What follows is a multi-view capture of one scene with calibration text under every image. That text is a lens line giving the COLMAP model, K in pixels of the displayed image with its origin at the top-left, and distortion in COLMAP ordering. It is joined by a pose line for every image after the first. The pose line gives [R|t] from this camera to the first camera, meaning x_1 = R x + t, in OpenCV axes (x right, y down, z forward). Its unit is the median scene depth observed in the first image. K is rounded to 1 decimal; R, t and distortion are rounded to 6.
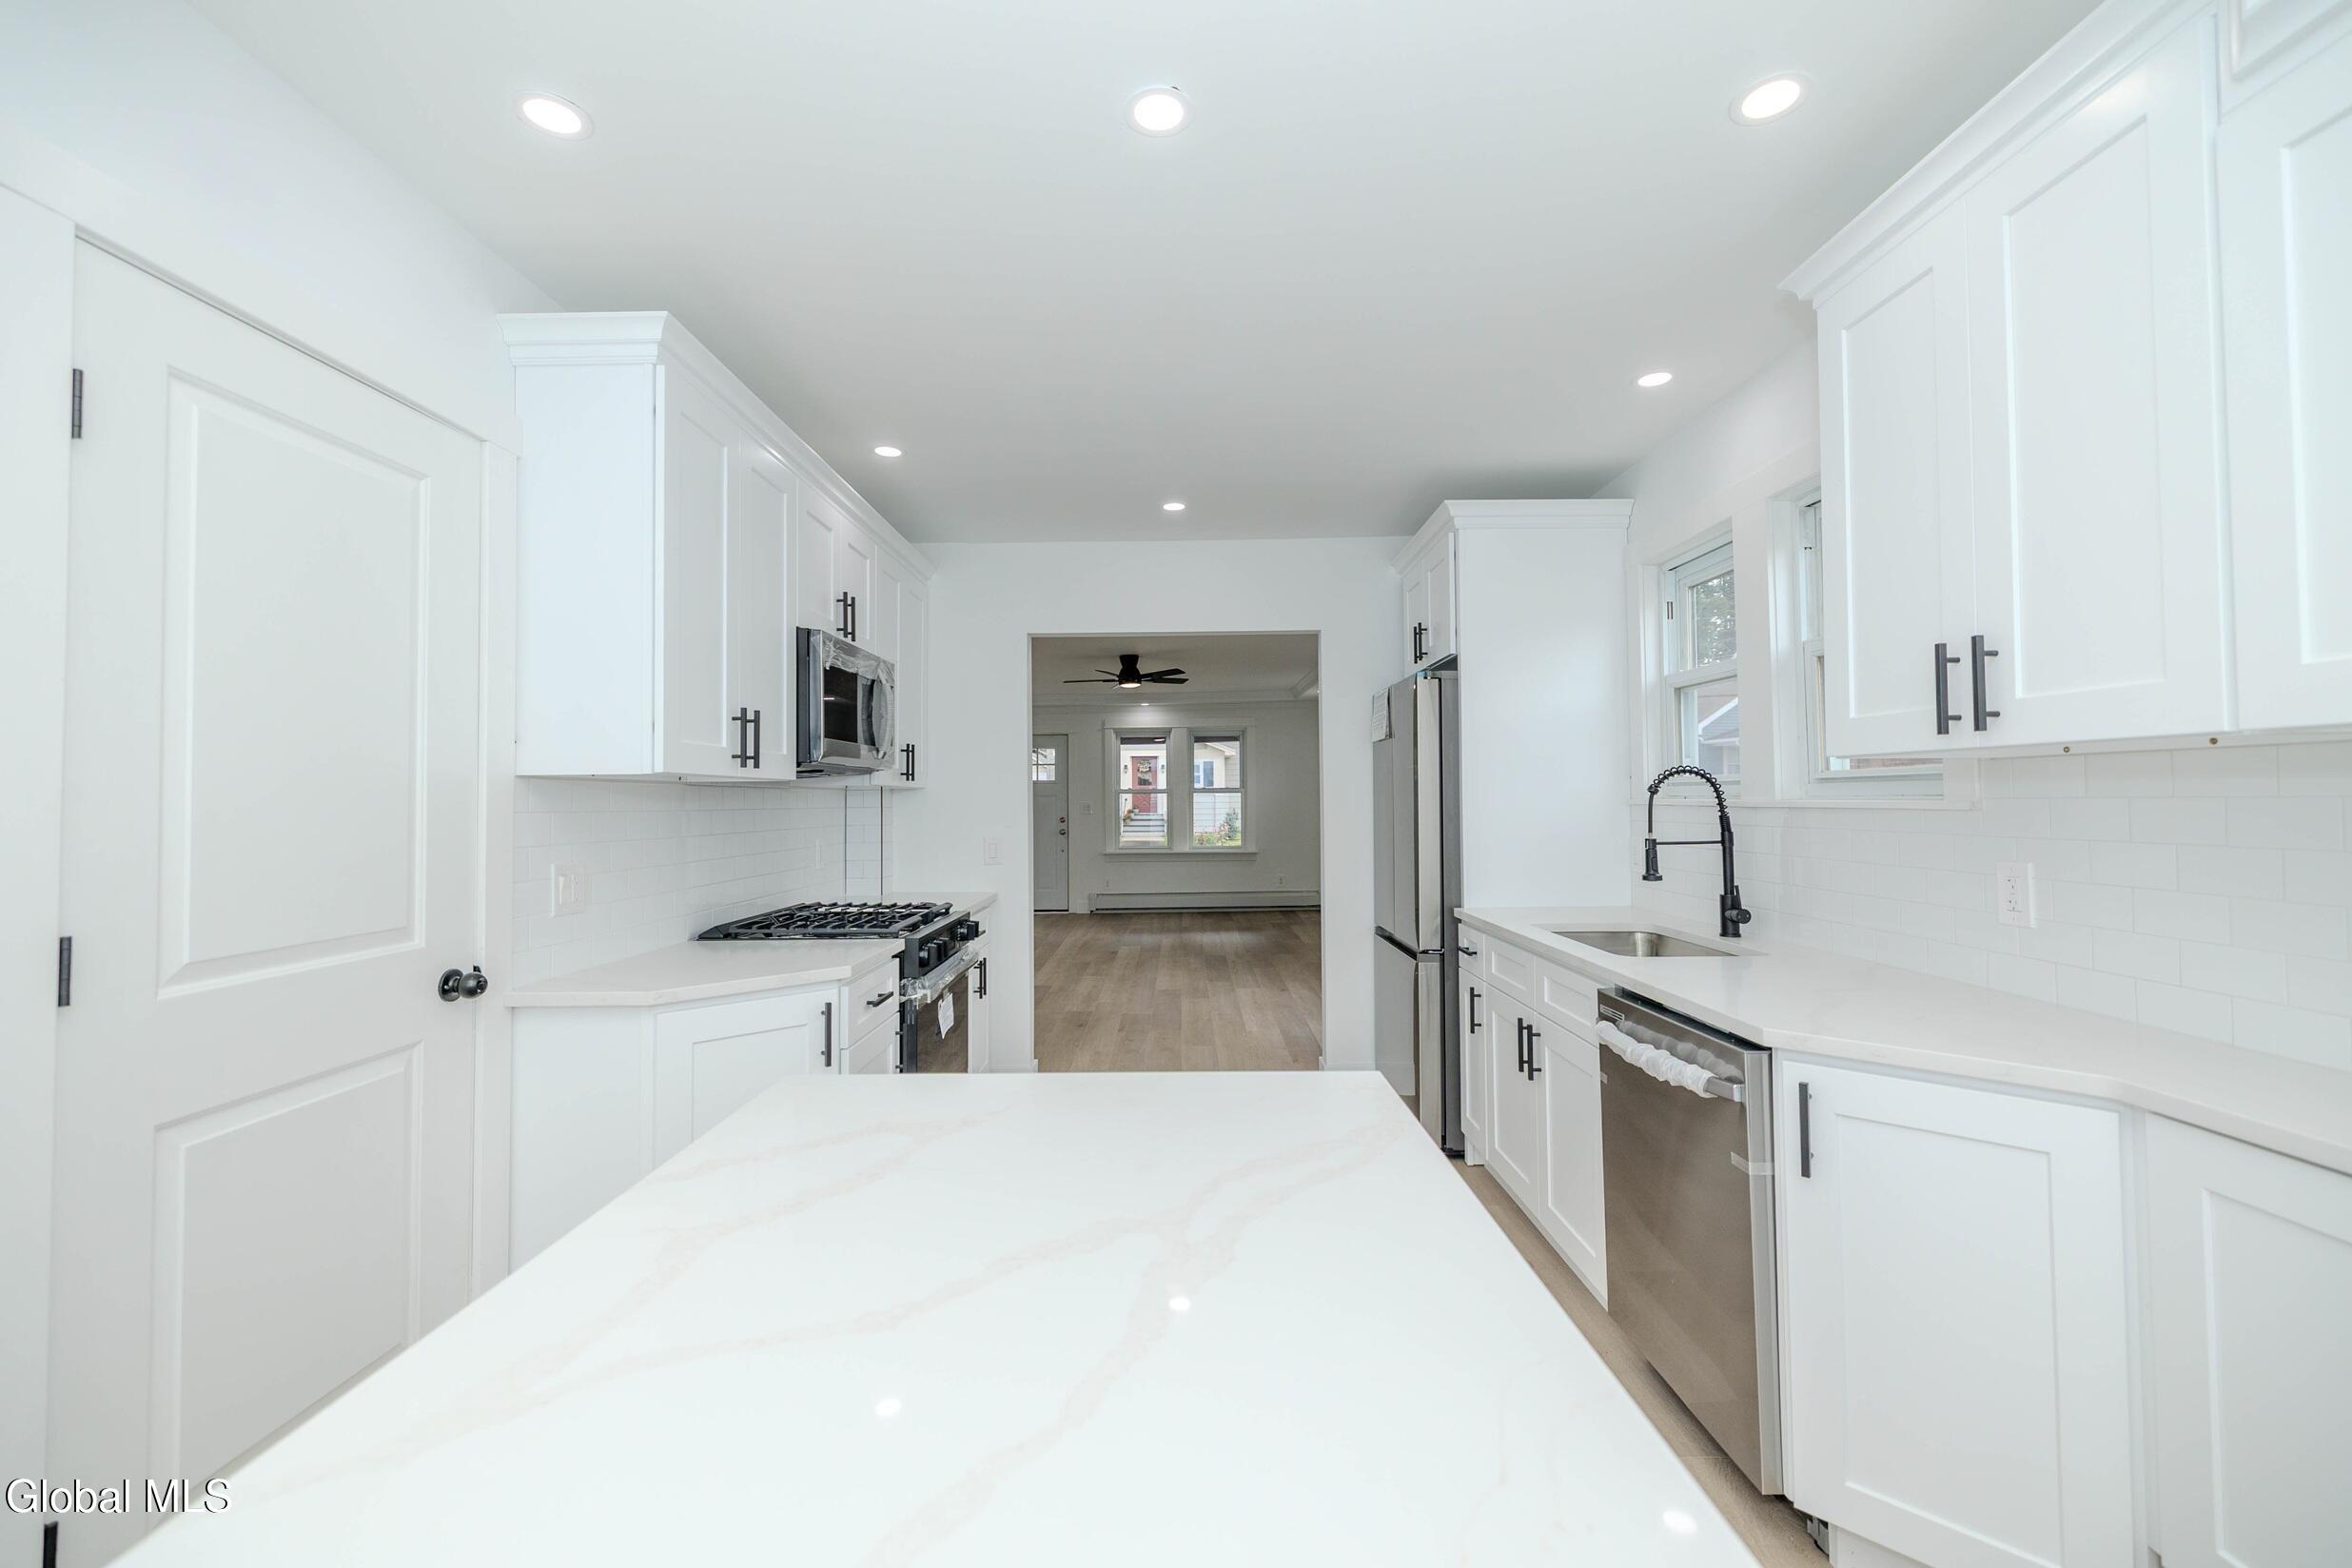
lens RADIAL K [[988.2, 0, 1184.3], [0, 988.2, 781.9], [0, 0, 1]] dist [0.001119, -0.000795]
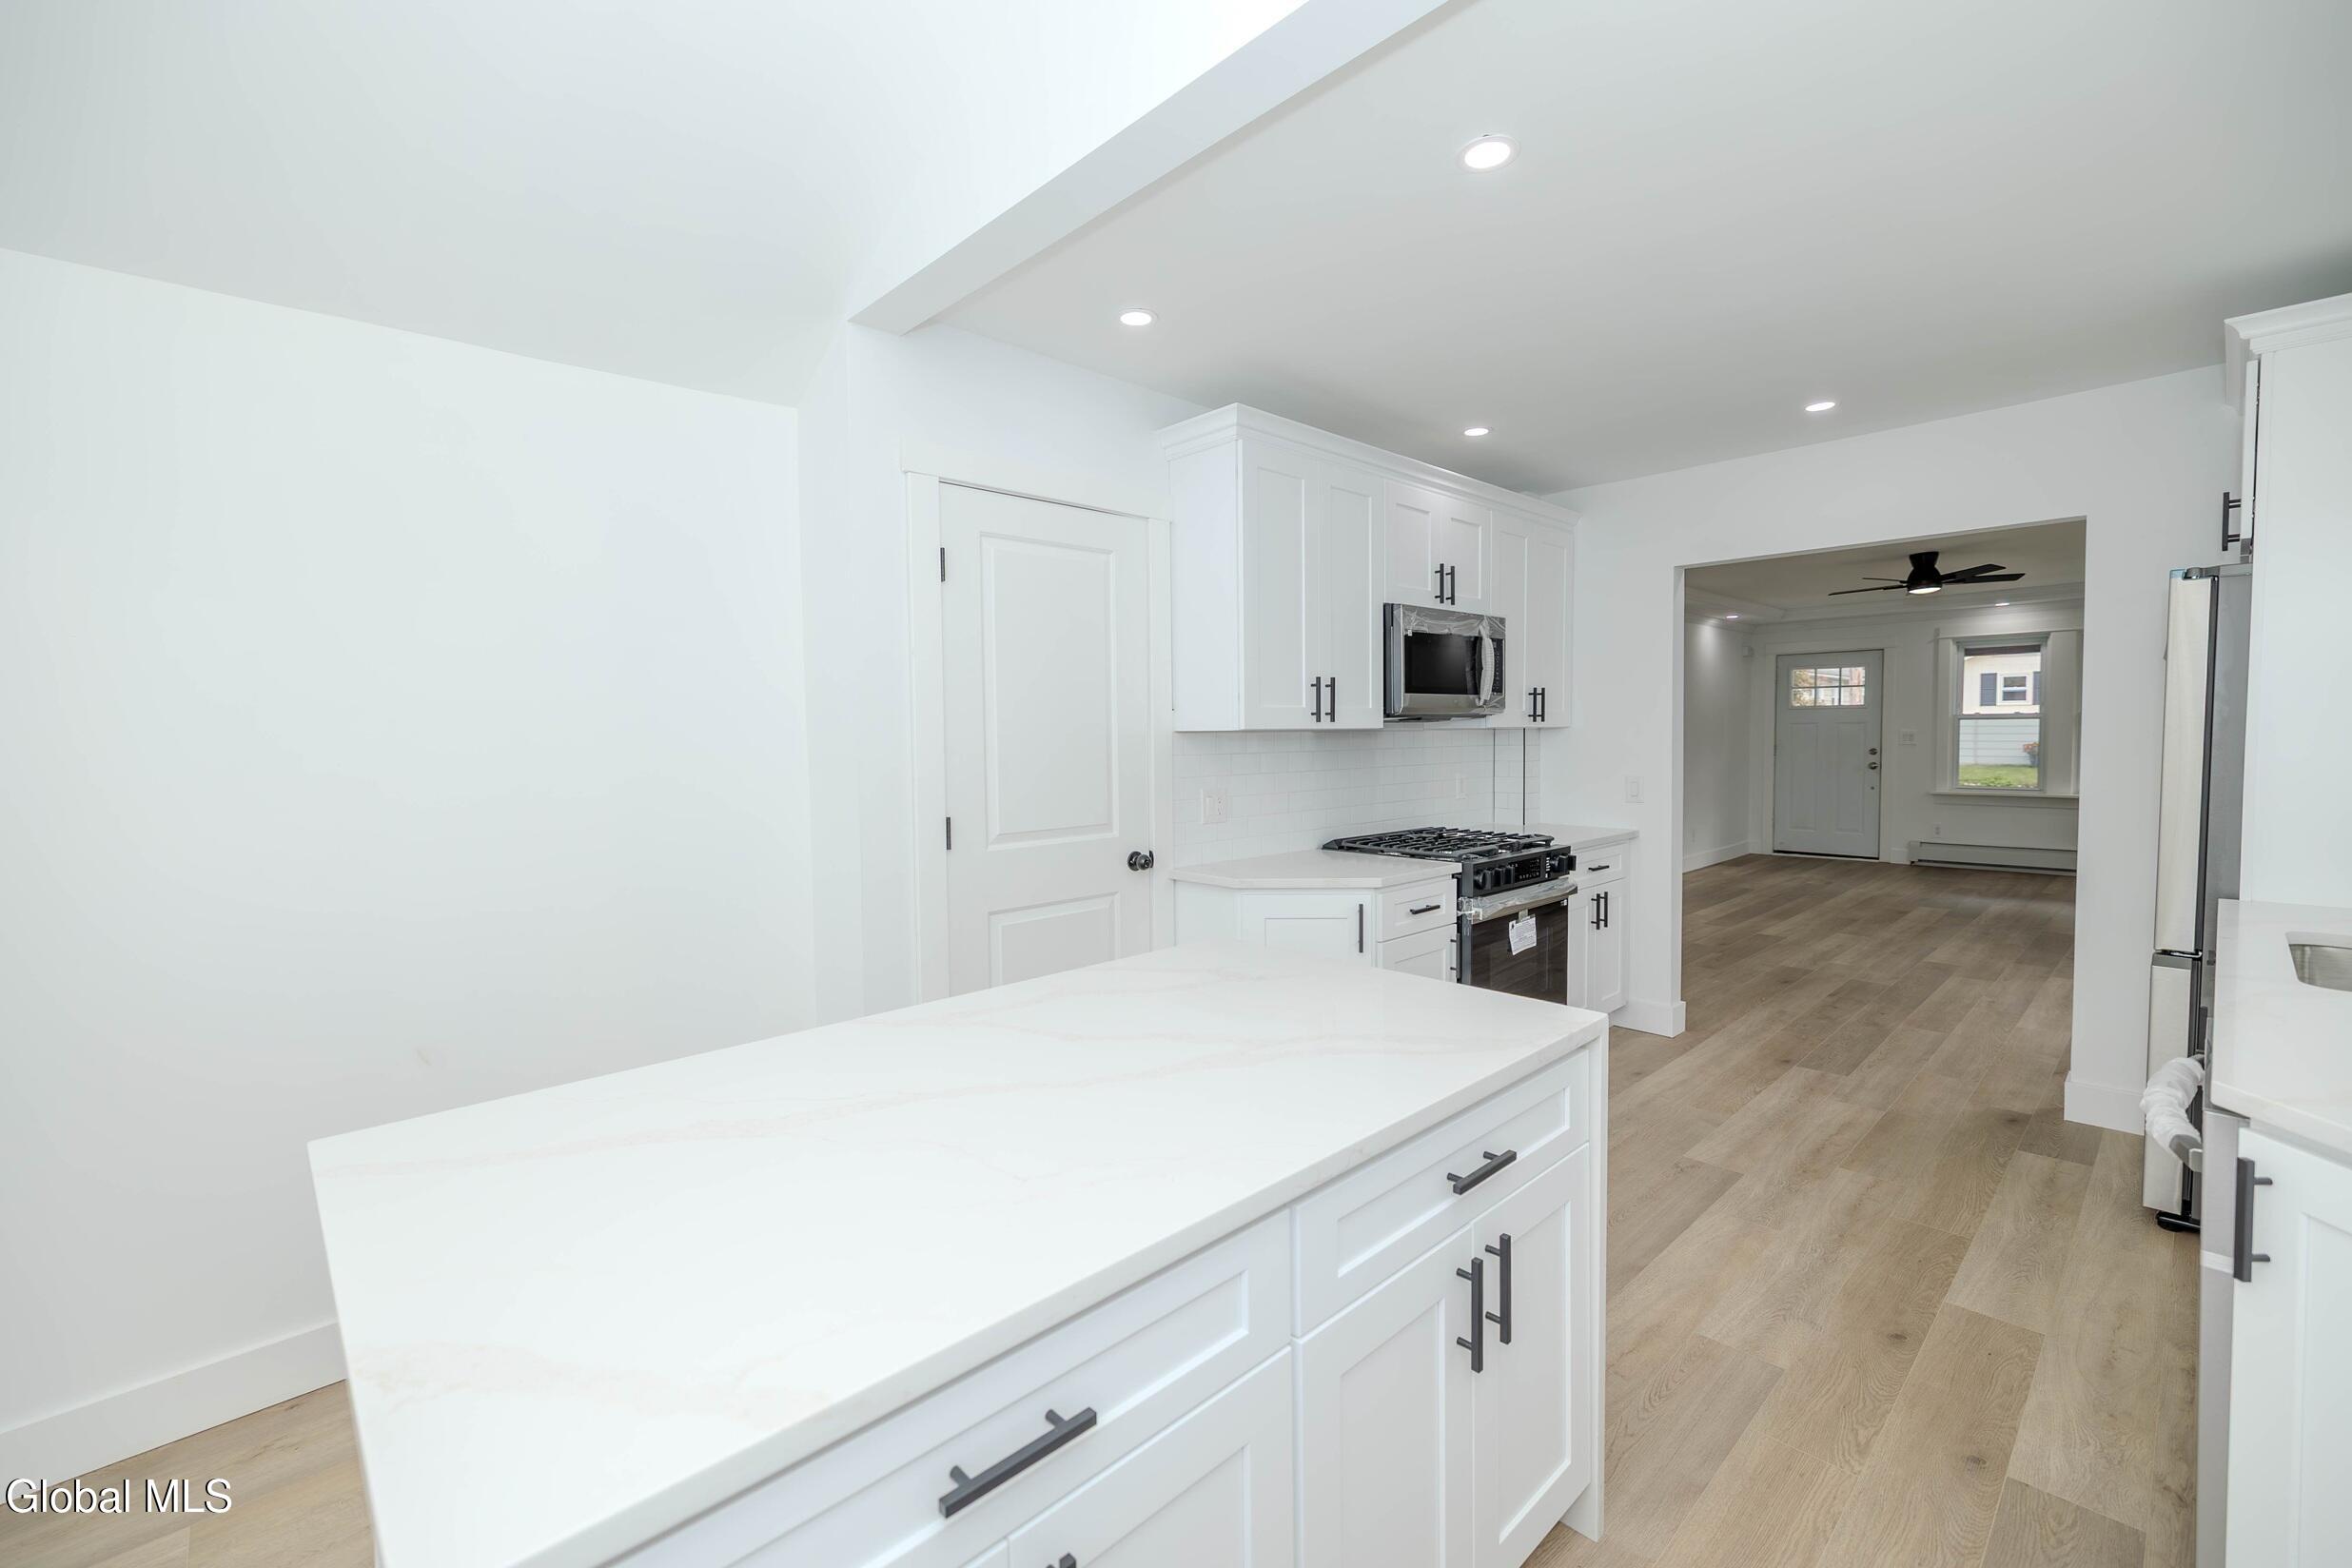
lens RADIAL K [[988.2, 0, 1175.9], [0, 988.2, 787.5], [0, 0, 1]] dist [0.001119, -0.000795]
pose [[0.685294, 0.043967, -0.726938, 0.318412], [0.018480, 0.996805, 0.077710, -0.027233], [0.728032, -0.066688, 0.682292, -0.041501]]
